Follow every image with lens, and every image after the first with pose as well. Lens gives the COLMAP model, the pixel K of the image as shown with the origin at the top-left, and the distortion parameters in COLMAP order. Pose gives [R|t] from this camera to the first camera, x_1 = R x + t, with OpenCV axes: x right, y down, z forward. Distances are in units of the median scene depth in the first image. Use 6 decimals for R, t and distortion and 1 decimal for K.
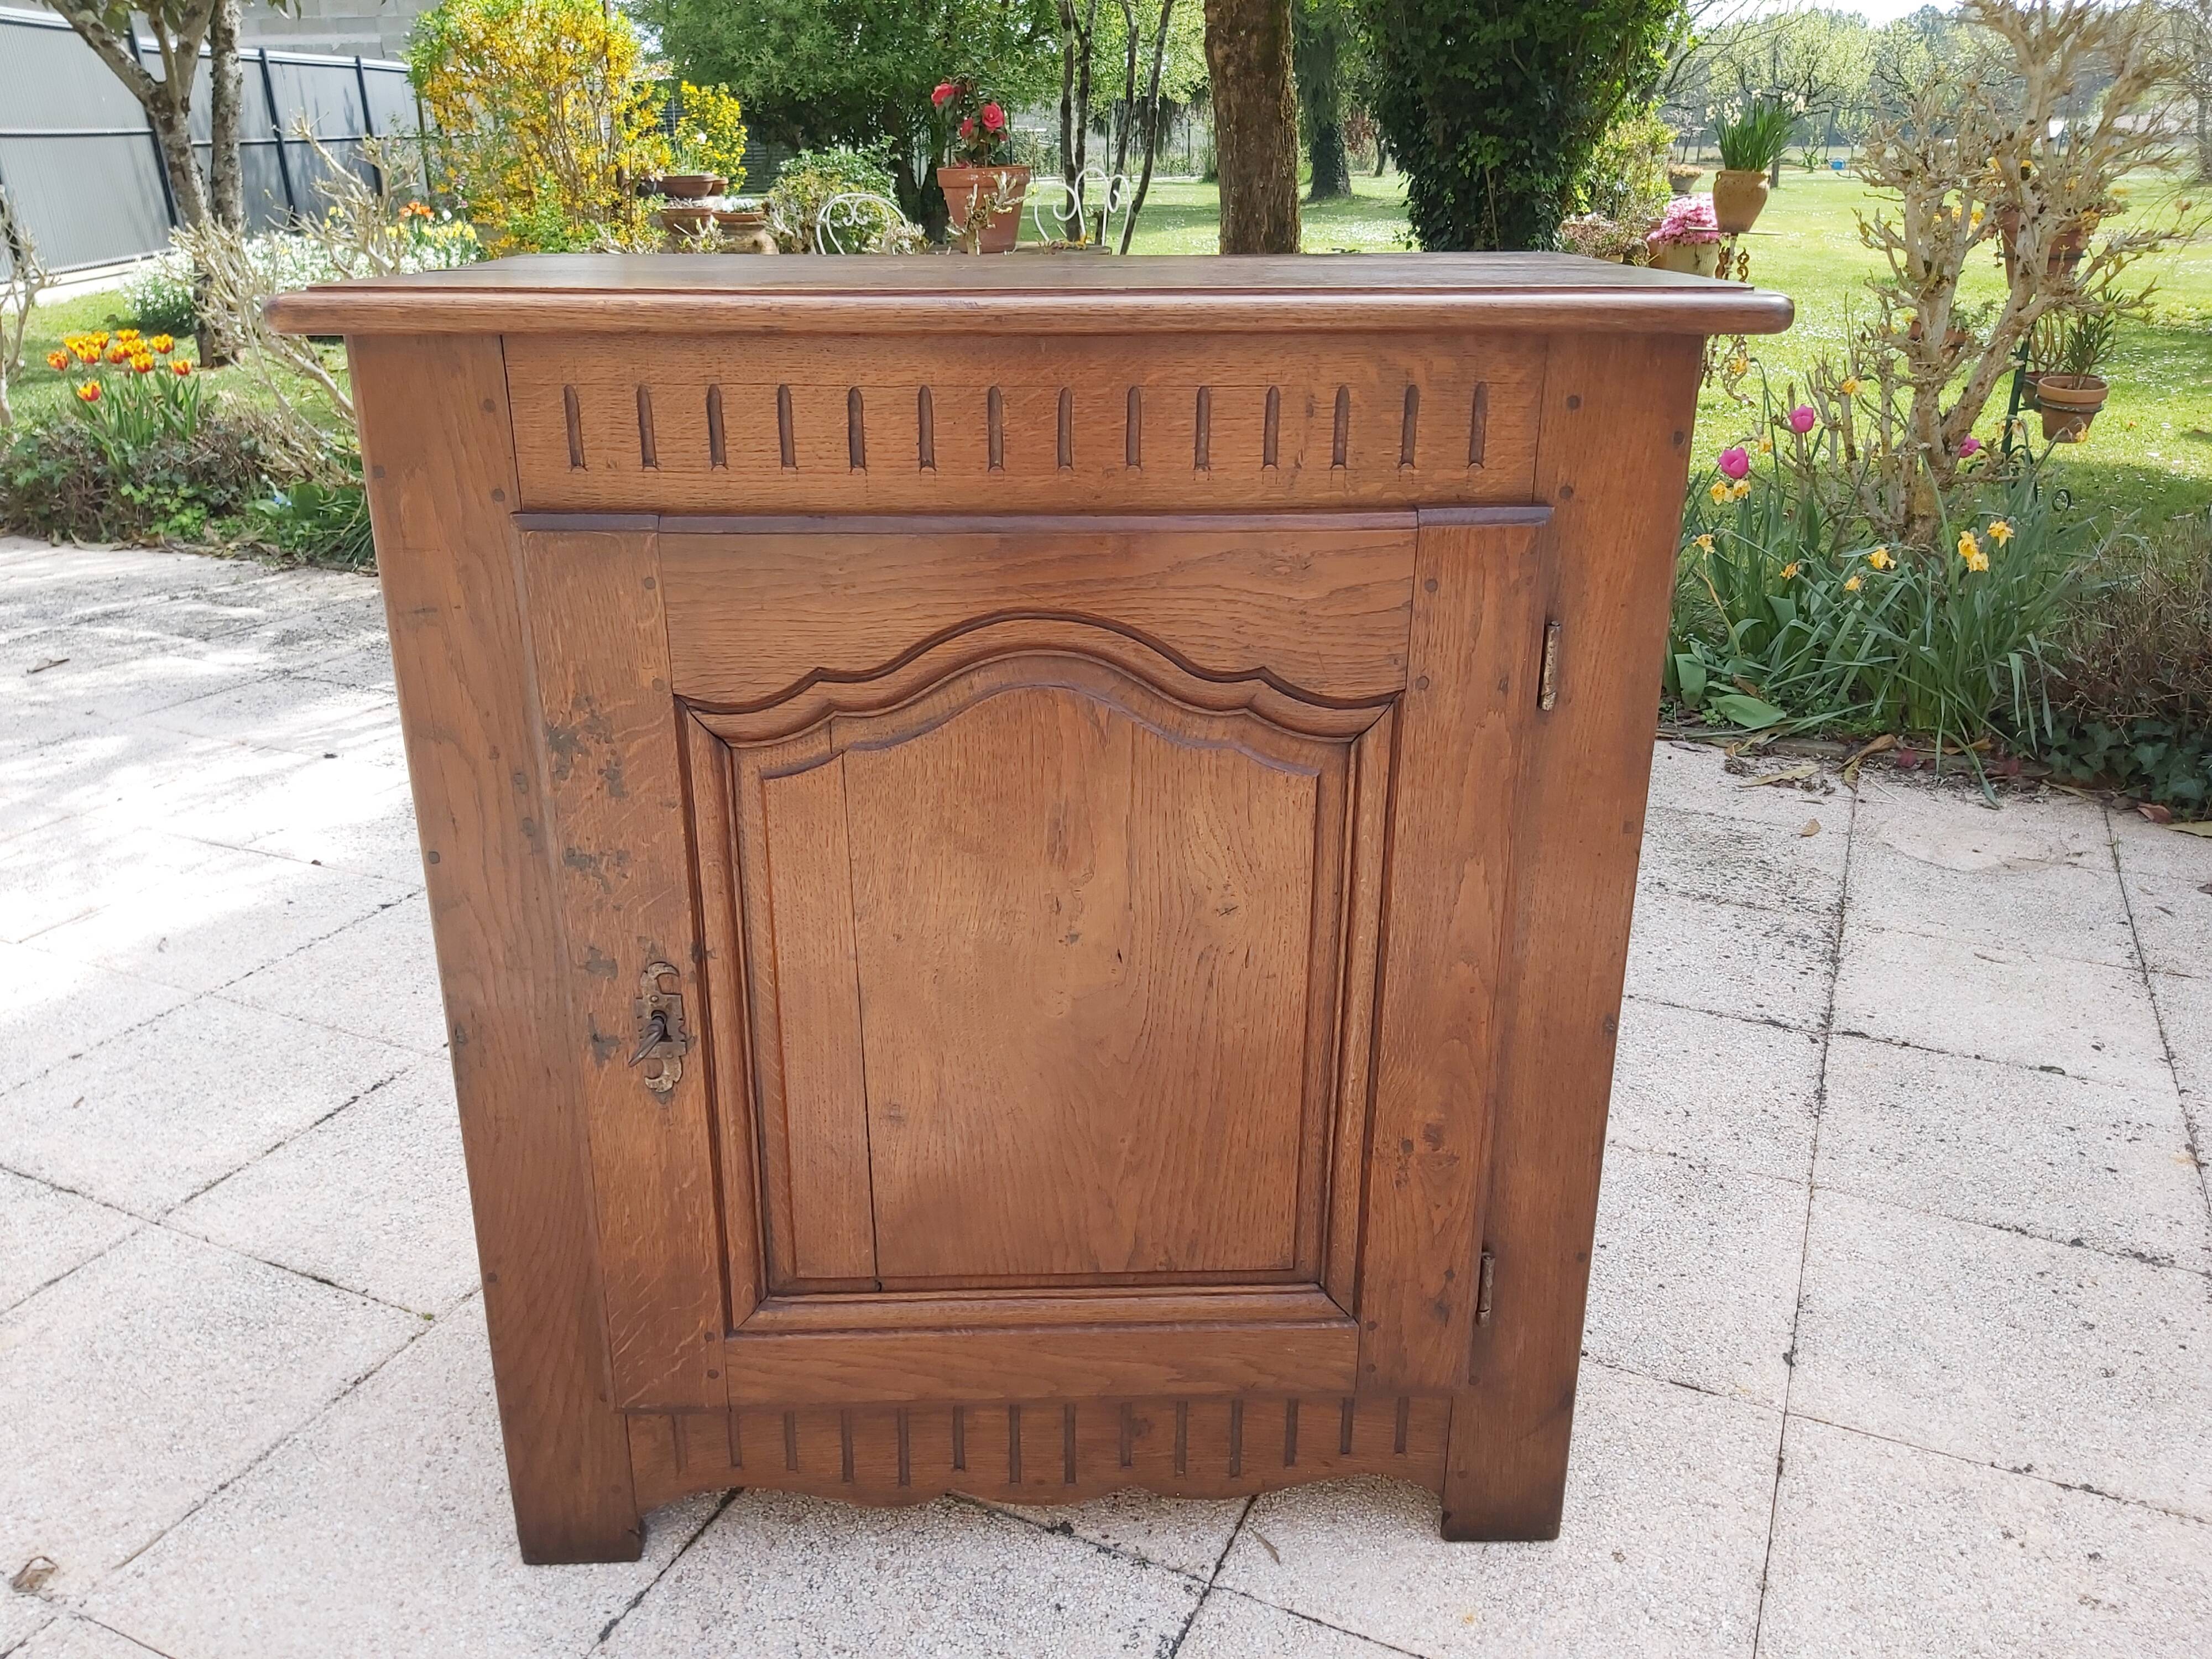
lens RADIAL K [[1689.3, 0, 1089.6], [0, 1689.3, 825.7], [0, 0, 1]] dist [0.062120, -0.108978]
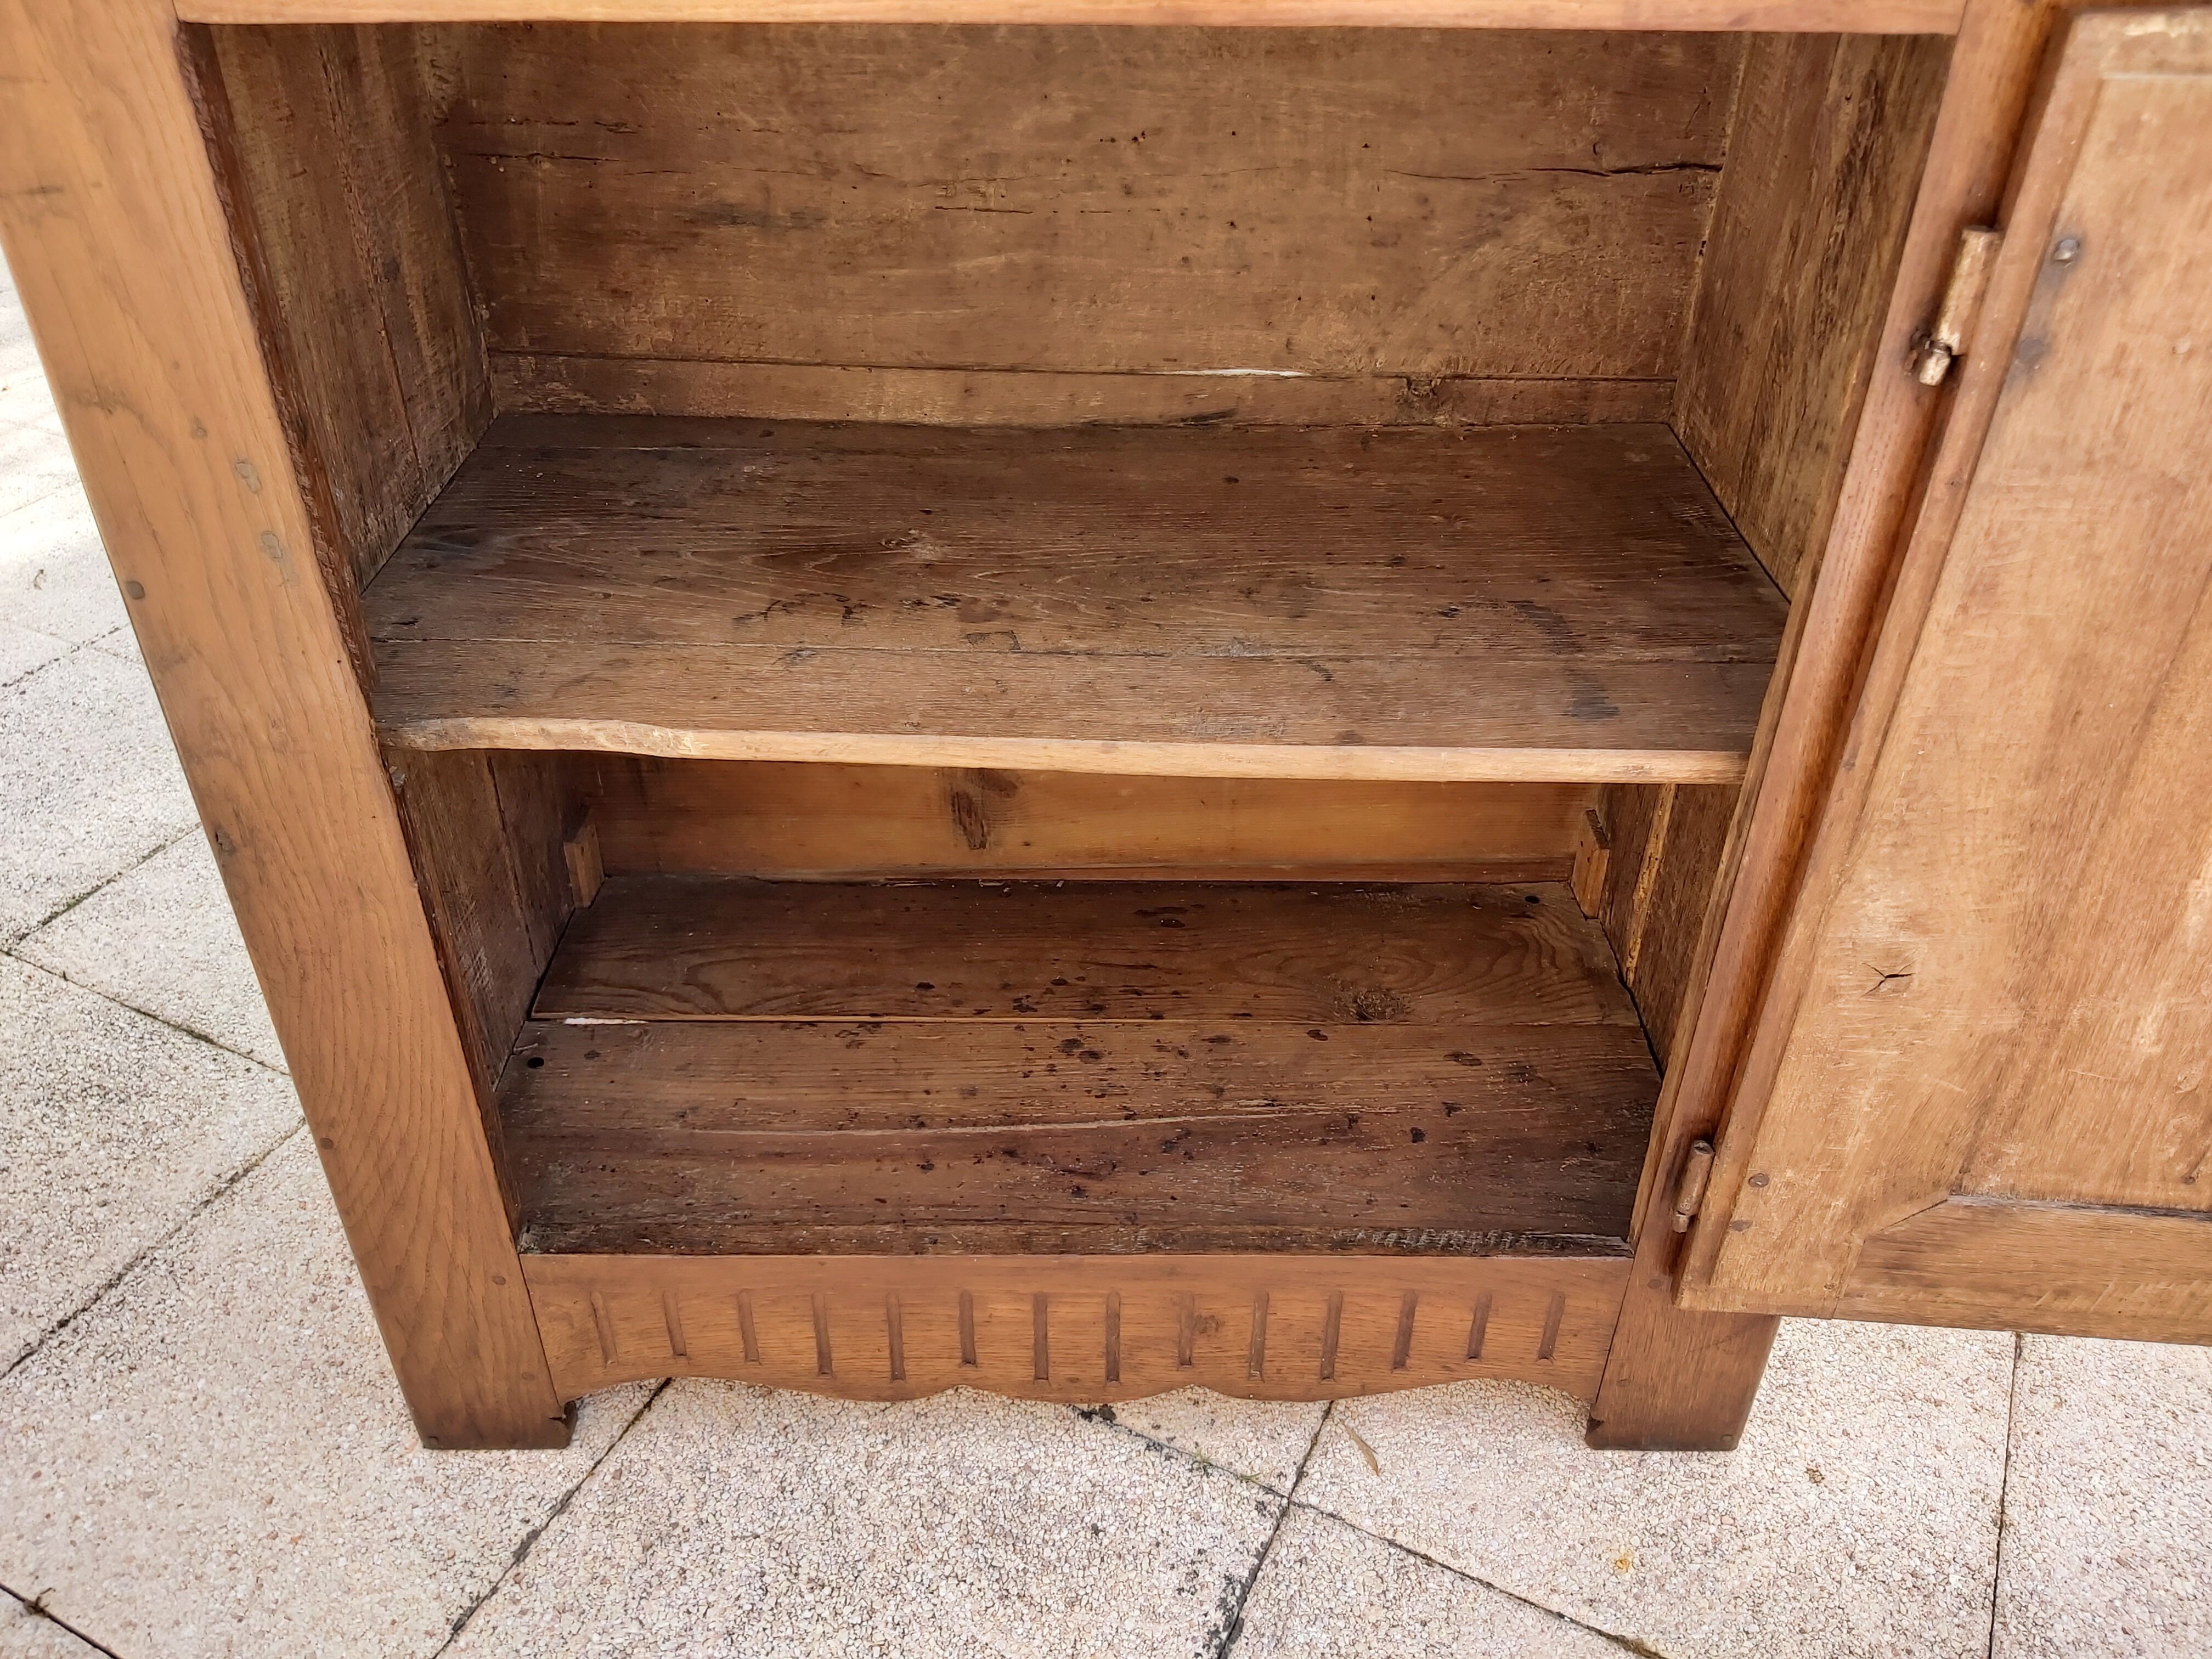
lens RADIAL K [[1700.5, 0, 1088.0], [0, 1700.5, 825.6], [0, 0, 1]] dist [0.053112, -0.100986]
pose [[0.999498, 0.018627, -0.025639, -0.007283], [-0.011692, 0.968695, 0.247977, -0.049534], [0.029456, -0.247553, 0.968427, 0.306547]]
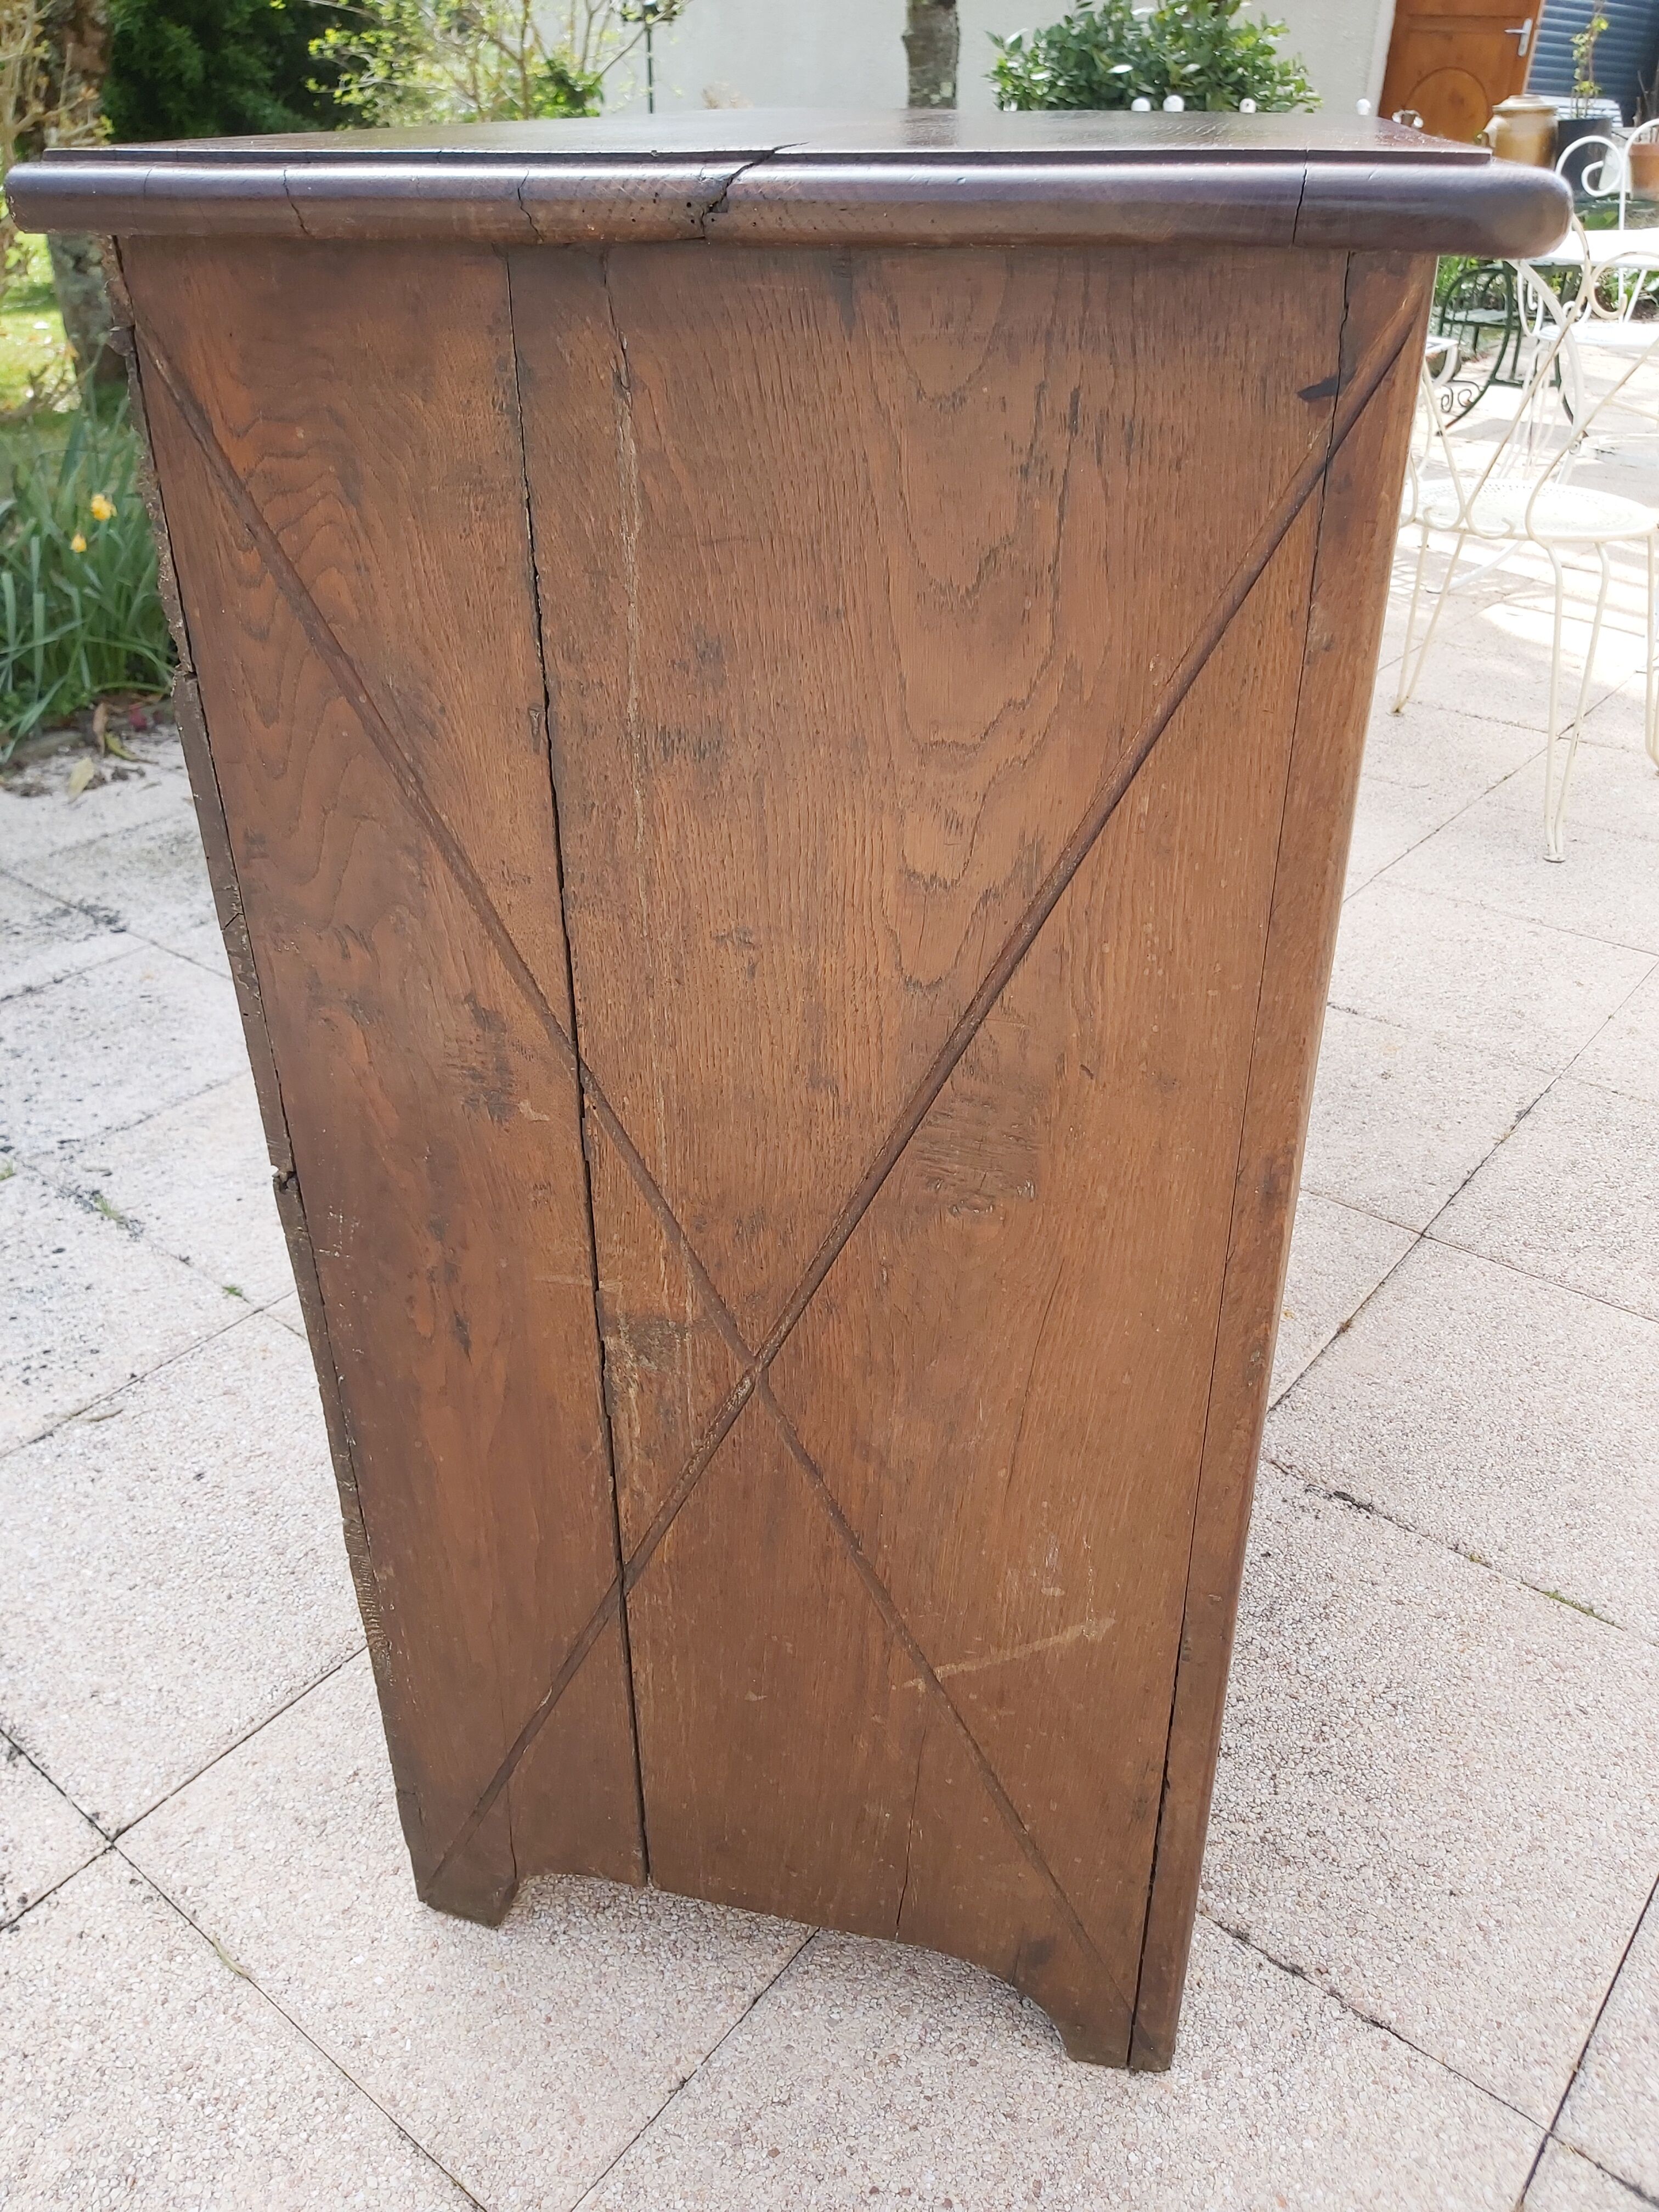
lens RADIAL K [[1700.5, 0, 816.9], [0, 1700.5, 1105.1], [0, 0, 1]] dist [0.053112, -0.100986]
pose [[0.249941, -0.499196, 0.829658, -0.763882], [0.351115, 0.845260, 0.402808, -0.256495], [-0.902357, 0.190627, 0.386540, 0.773974]]
